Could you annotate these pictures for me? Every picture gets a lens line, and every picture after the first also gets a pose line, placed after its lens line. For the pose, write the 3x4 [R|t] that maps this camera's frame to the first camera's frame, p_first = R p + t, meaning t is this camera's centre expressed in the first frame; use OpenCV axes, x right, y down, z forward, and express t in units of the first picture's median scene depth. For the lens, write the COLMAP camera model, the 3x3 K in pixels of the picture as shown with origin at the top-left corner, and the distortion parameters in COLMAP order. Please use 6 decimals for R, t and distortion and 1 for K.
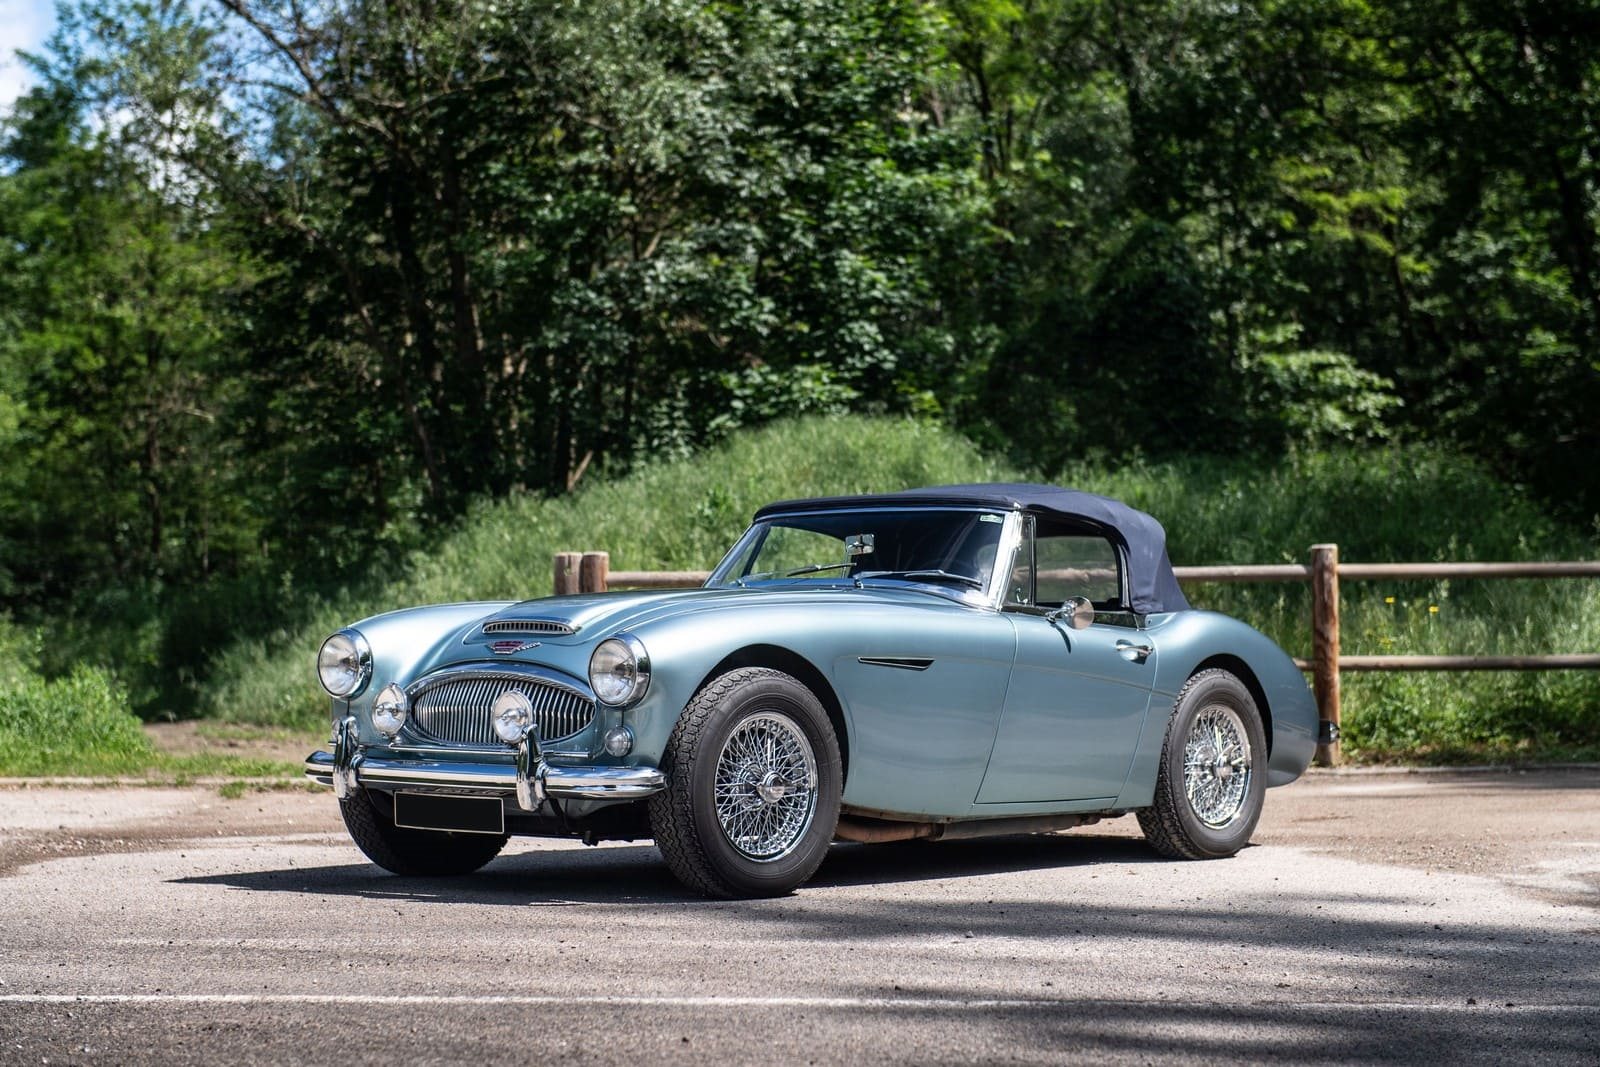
lens RADIAL K [[2867.7, 0, 822.0], [0, 2867.7, 561.8], [0, 0, 1]] dist [0.062176, -0.160678]
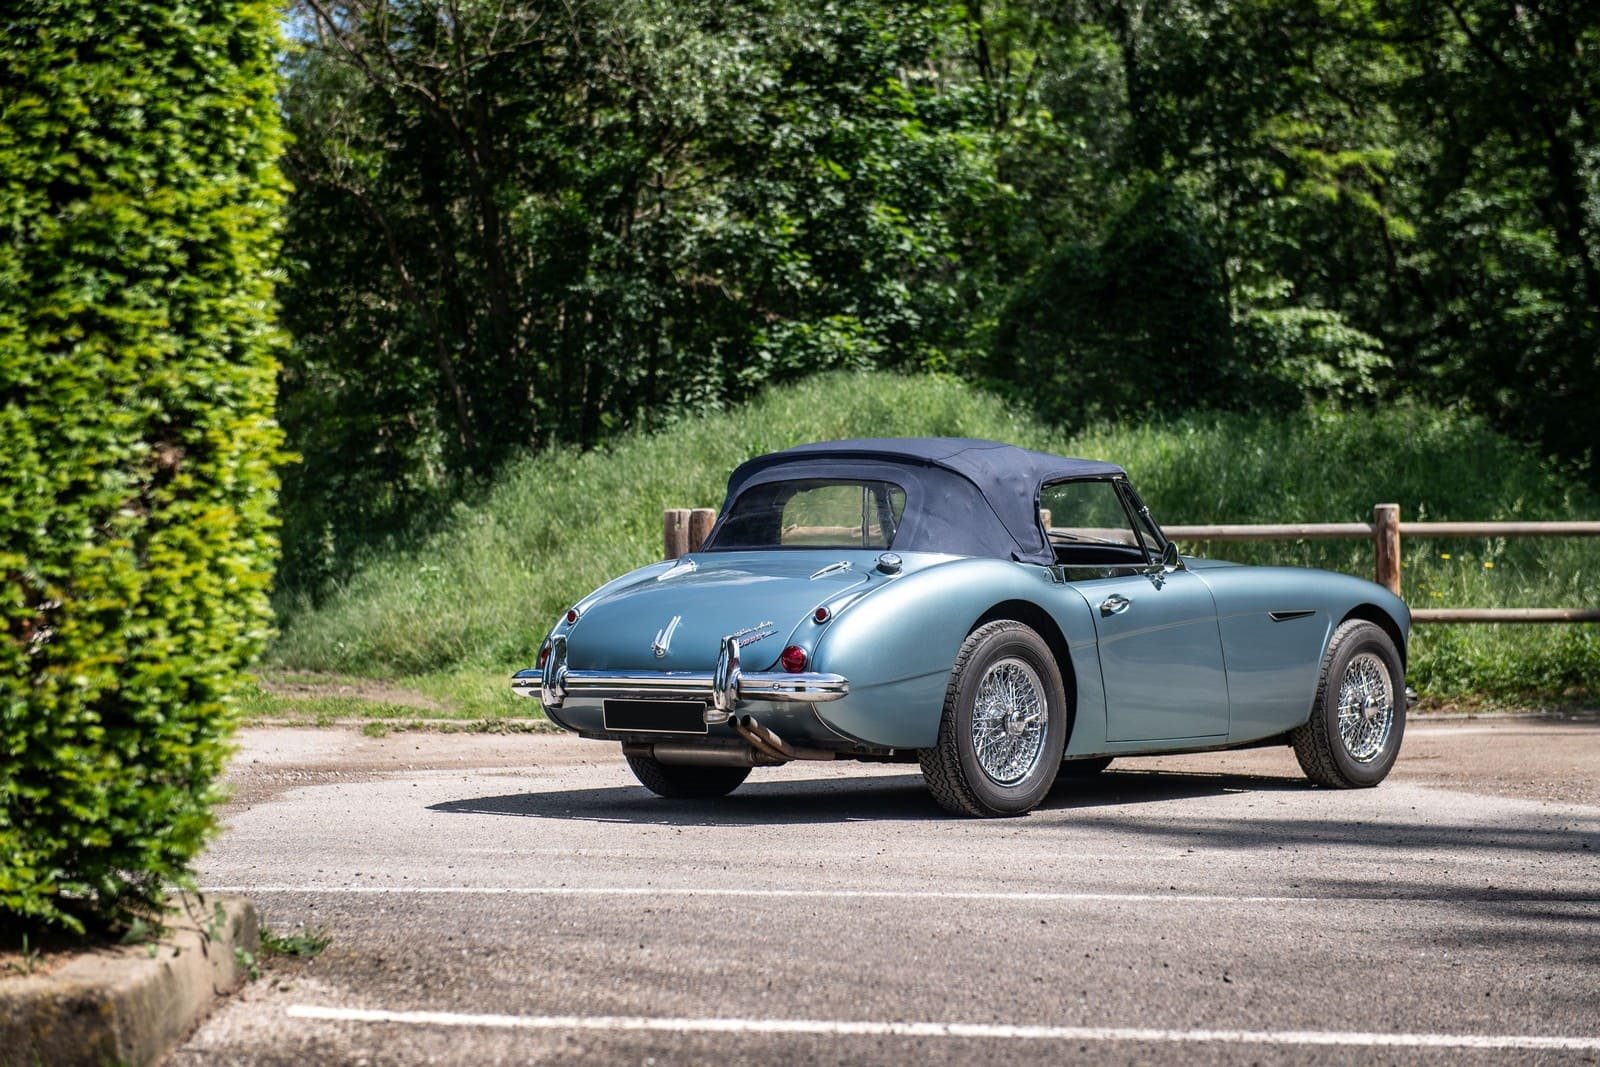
lens RADIAL K [[2899.9, 0, 816.1], [0, 2899.9, 563.9], [0, 0, 1]] dist [0.074779, -0.210274]
pose [[0.999886, 0.004418, 0.014470, -0.027264], [-0.004685, 0.999818, 0.018497, -0.001517], [-0.014386, -0.018562, 0.999724, -0.039626]]
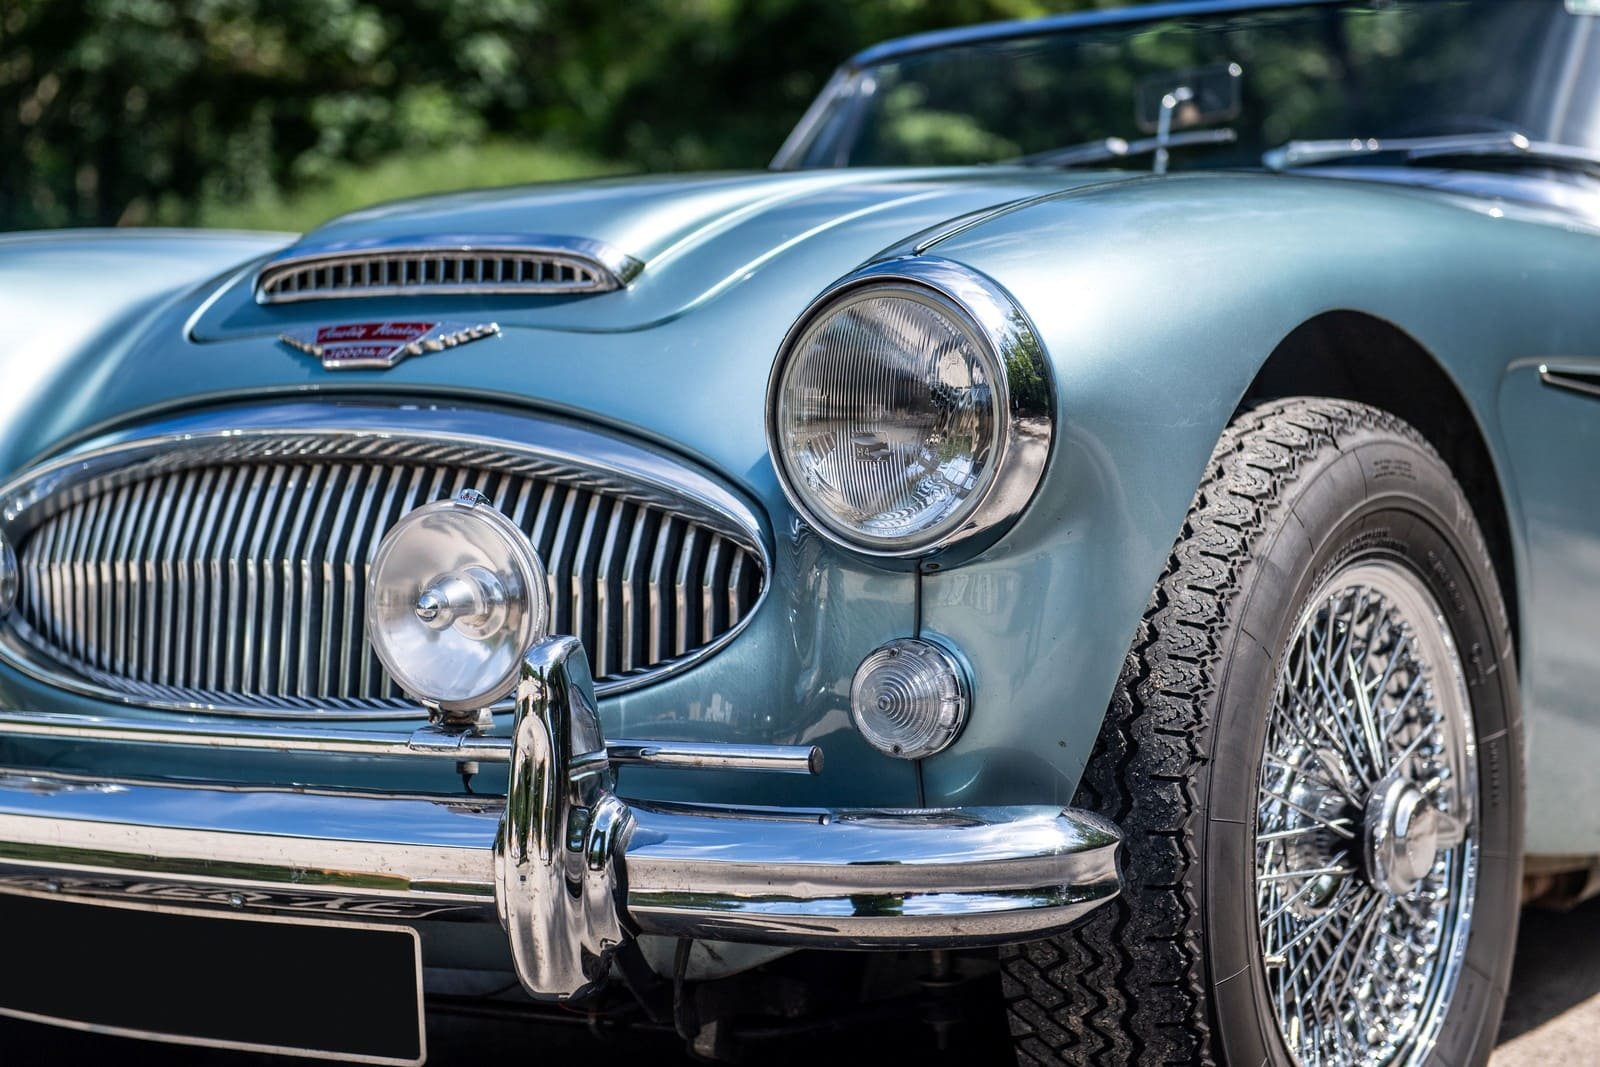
lens RADIAL K [[2867.7, 0, 822.0], [0, 2867.7, 561.8], [0, 0, 1]] dist [0.062176, -0.160678]
pose [[0.985853, -0.021451, 0.166233, -0.031350], [0.010443, 0.997711, 0.066816, 0.009050], [-0.167286, -0.064135, 0.983820, 0.200022]]
